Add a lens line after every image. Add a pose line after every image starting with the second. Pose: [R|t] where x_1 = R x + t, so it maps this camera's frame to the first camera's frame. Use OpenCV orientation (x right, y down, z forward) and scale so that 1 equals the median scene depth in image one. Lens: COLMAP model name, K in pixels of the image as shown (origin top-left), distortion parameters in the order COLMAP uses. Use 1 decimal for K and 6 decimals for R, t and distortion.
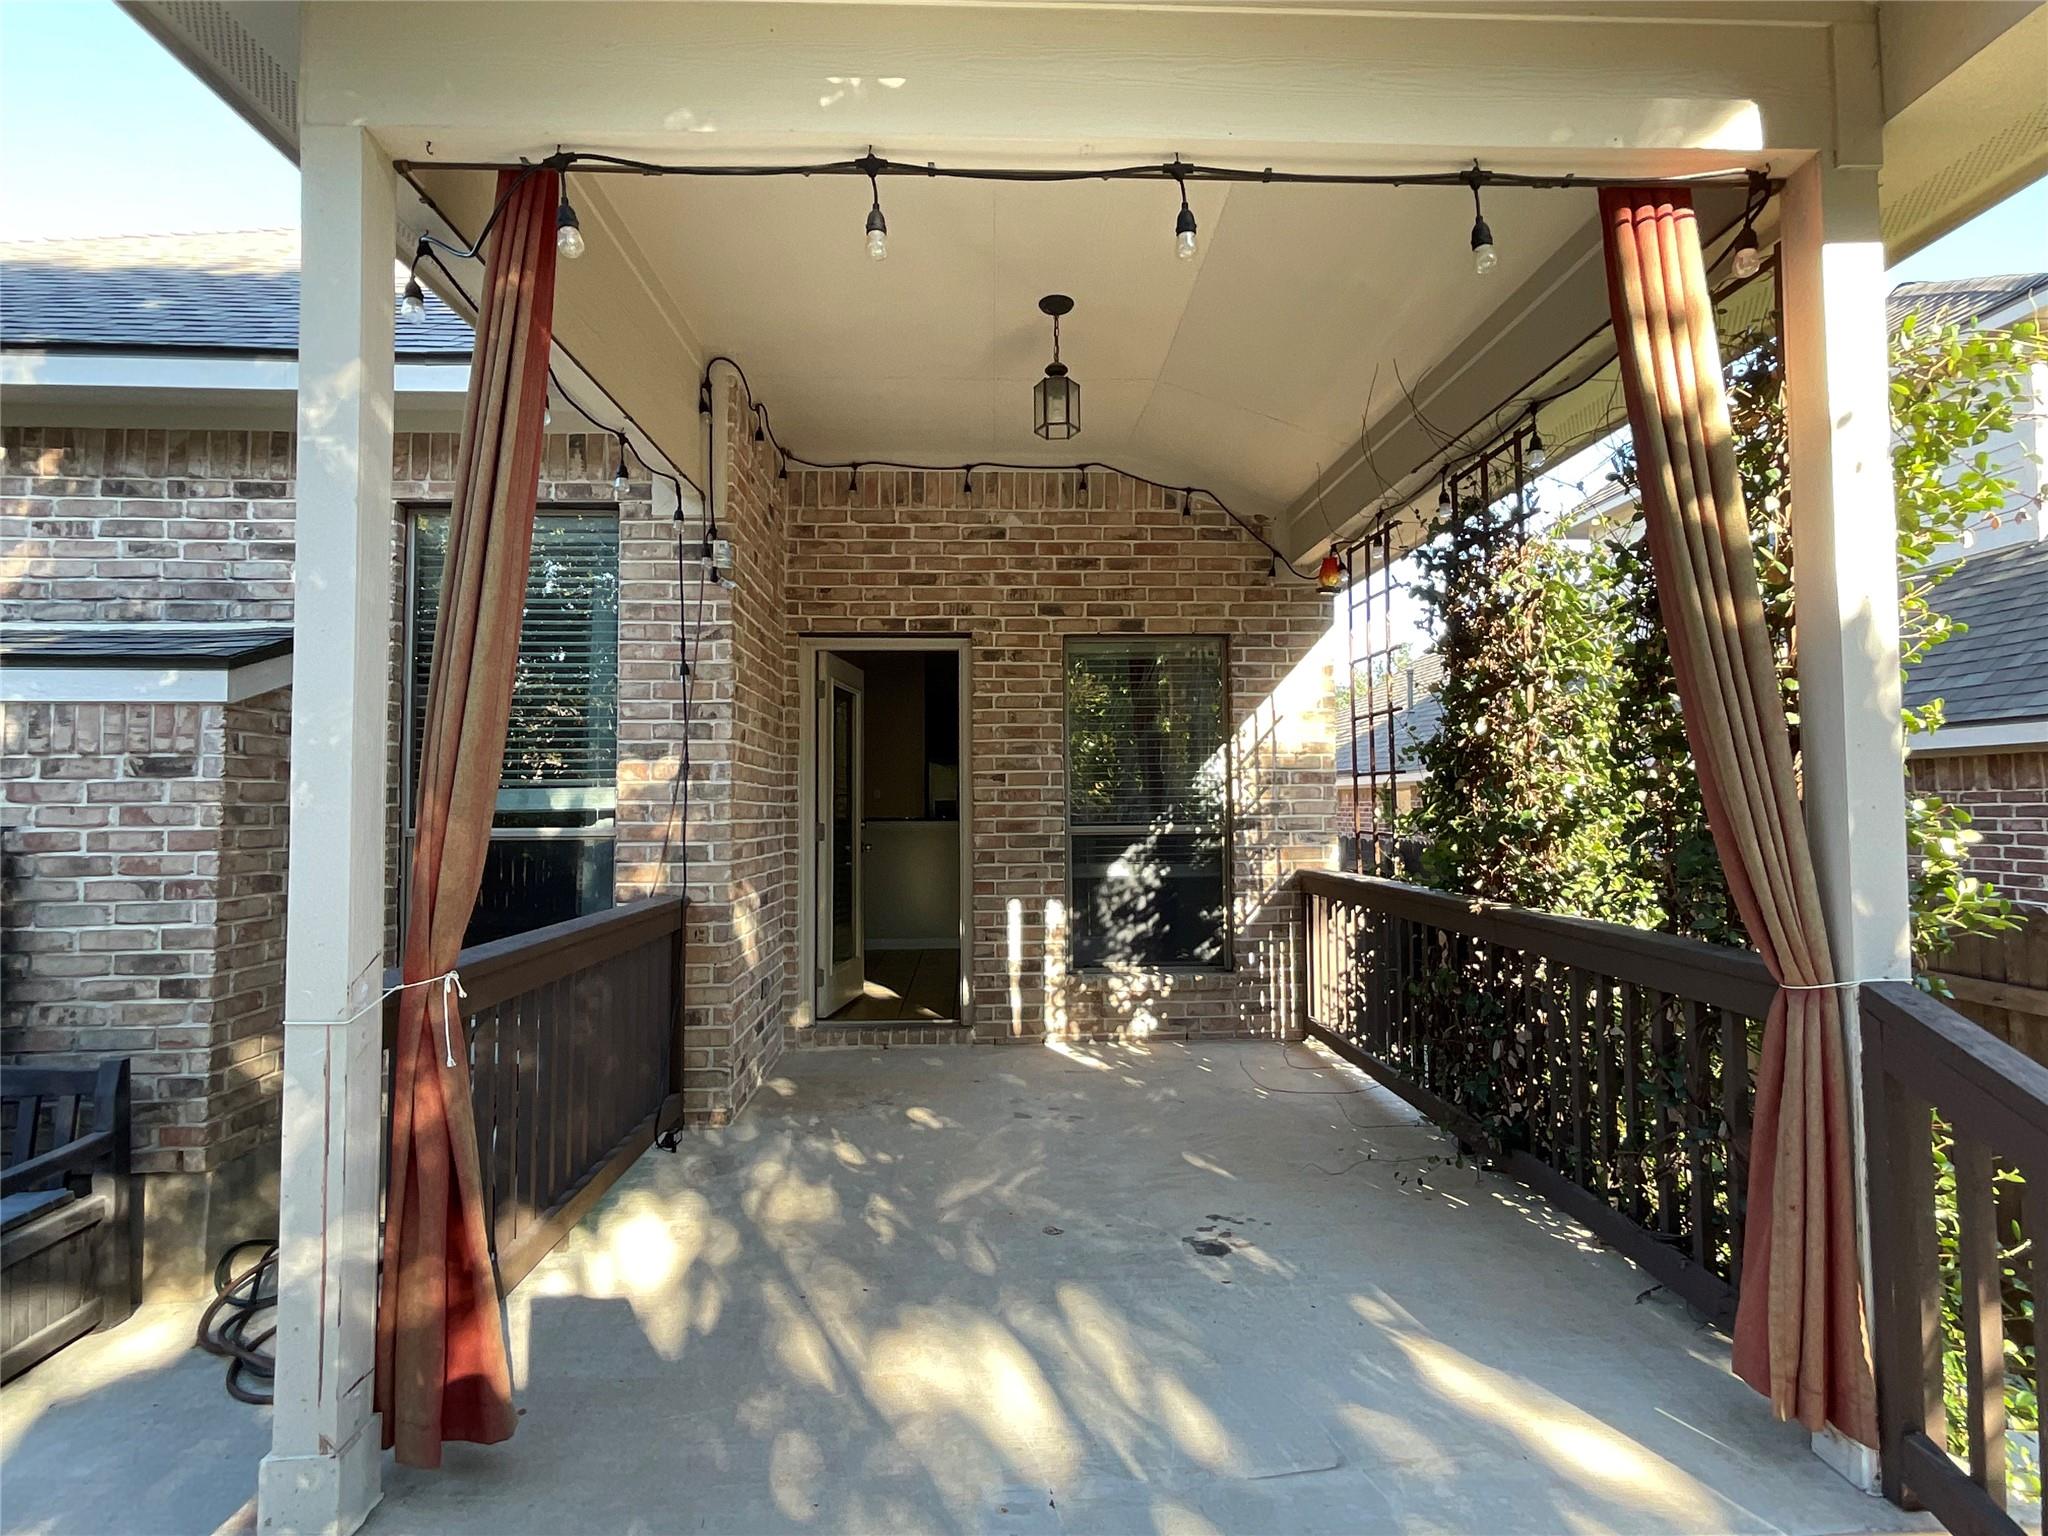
lens RADIAL K [[1031.2, 0, 1024.0], [0, 1031.2, 768.0], [0, 0, 1]] dist [0.001434, -0.000701]
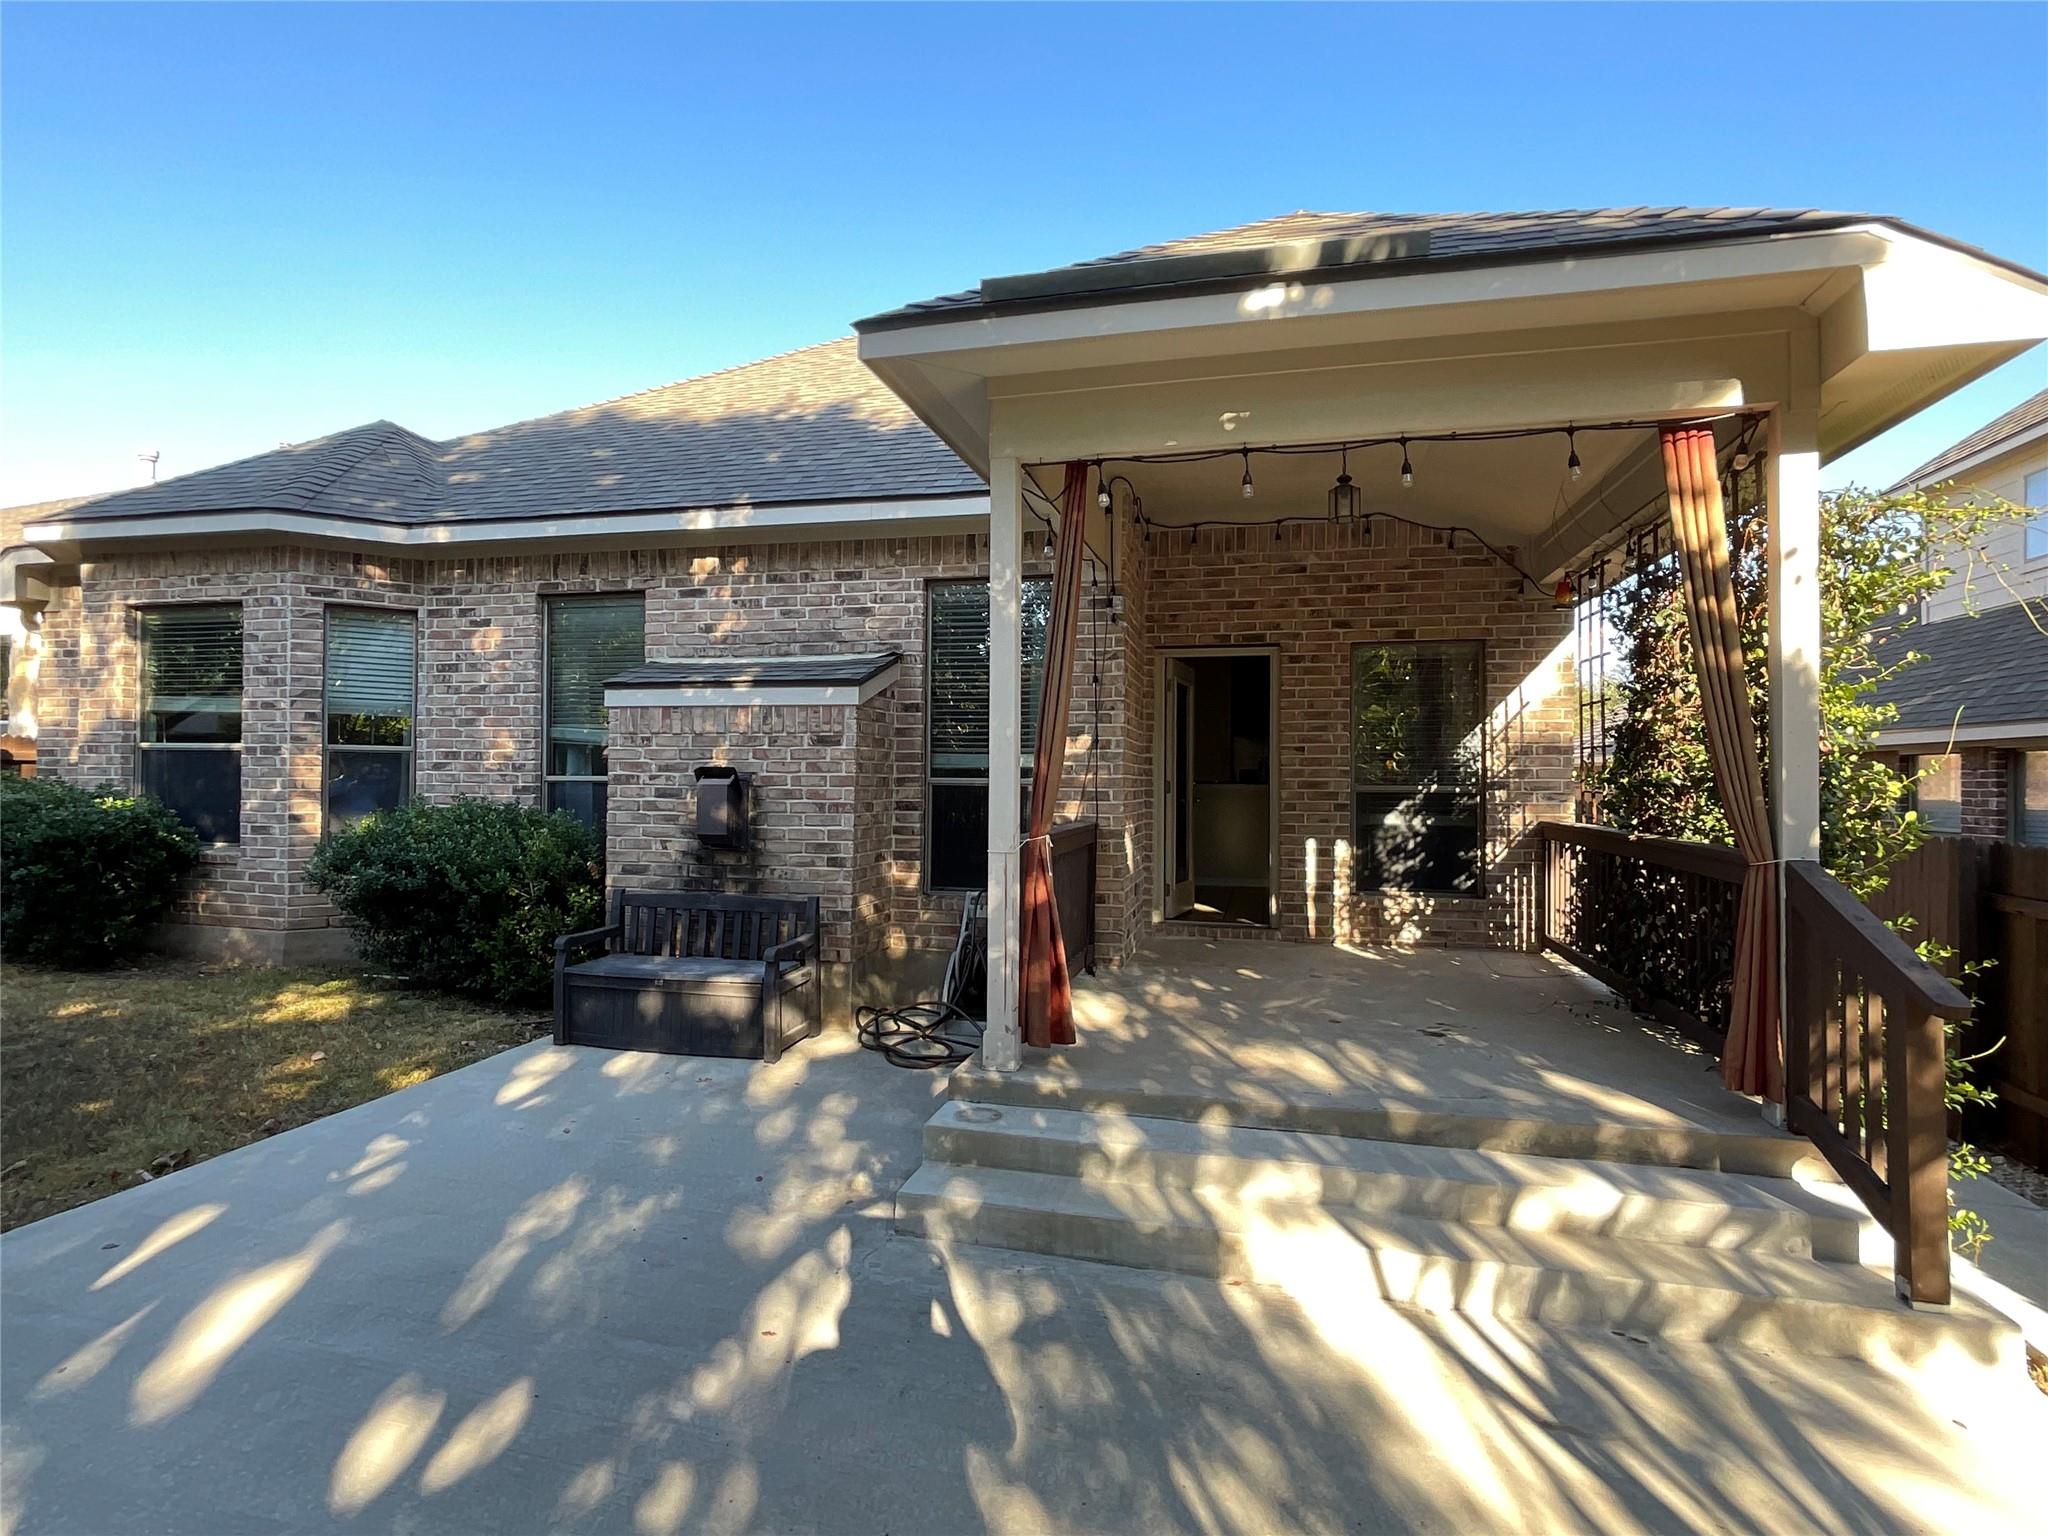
lens RADIAL K [[1031.2, 0, 1024.0], [0, 1031.2, 768.0], [0, 0, 1]] dist [0.001434, -0.000701]
pose [[0.961178, 0.009598, -0.275764, 0.001017], [-0.002232, 0.999633, 0.027012, -0.001623], [0.275921, -0.025348, 0.960846, -0.418263]]
